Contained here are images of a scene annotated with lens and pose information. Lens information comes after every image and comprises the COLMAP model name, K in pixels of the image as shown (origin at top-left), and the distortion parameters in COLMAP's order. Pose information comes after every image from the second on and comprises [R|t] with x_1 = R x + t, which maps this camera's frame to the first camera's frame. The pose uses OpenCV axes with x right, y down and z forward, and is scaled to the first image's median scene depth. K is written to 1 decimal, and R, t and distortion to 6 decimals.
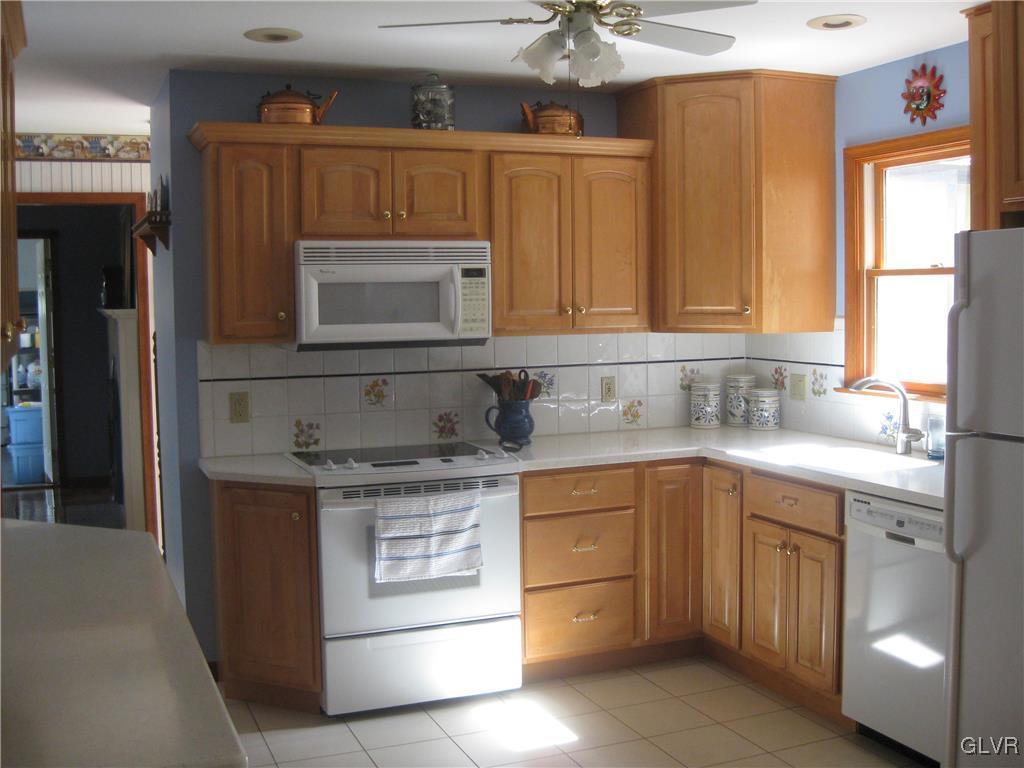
lens RADIAL K [[1140.2, 0, 512.7], [0, 1140.2, 383.5], [0, 0, 1]] dist [-0.148054, 0.000000]
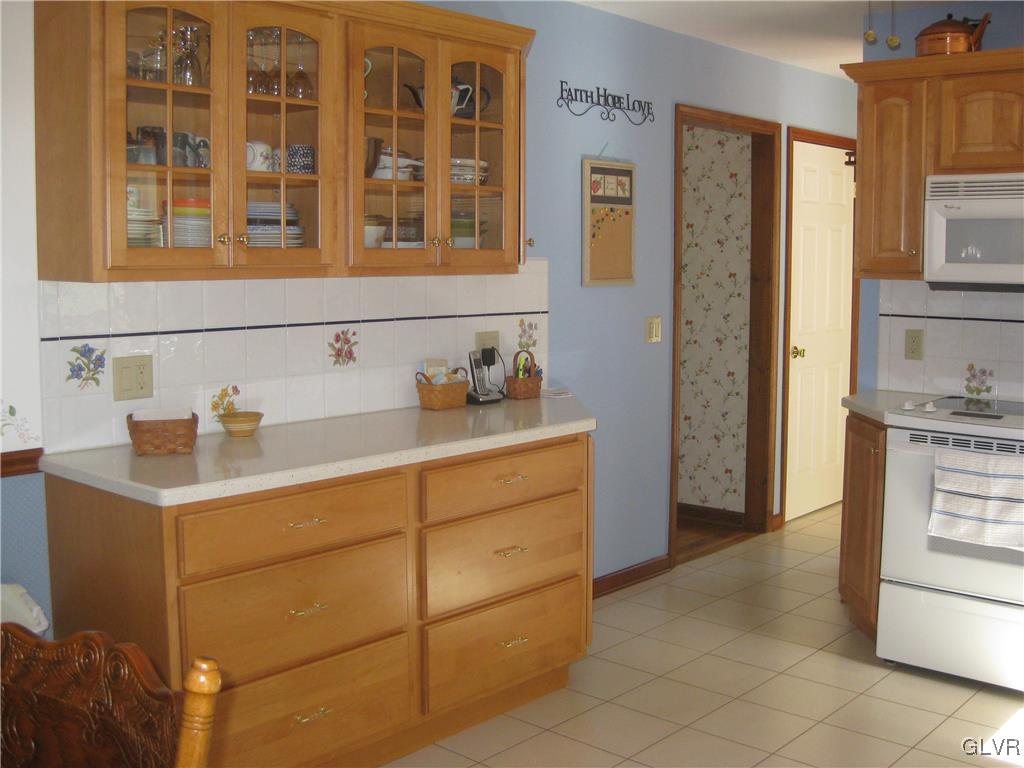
lens RADIAL K [[1140.2, 0, 512.1], [0, 1140.2, 382.5], [0, 0, 1]] dist [-0.148054, 0.000000]
pose [[0.435413, 0.110319, -0.893446, 0.528398], [-0.072964, 0.993522, 0.087117, -0.006307], [0.897269, 0.027258, 0.440641, 0.264527]]
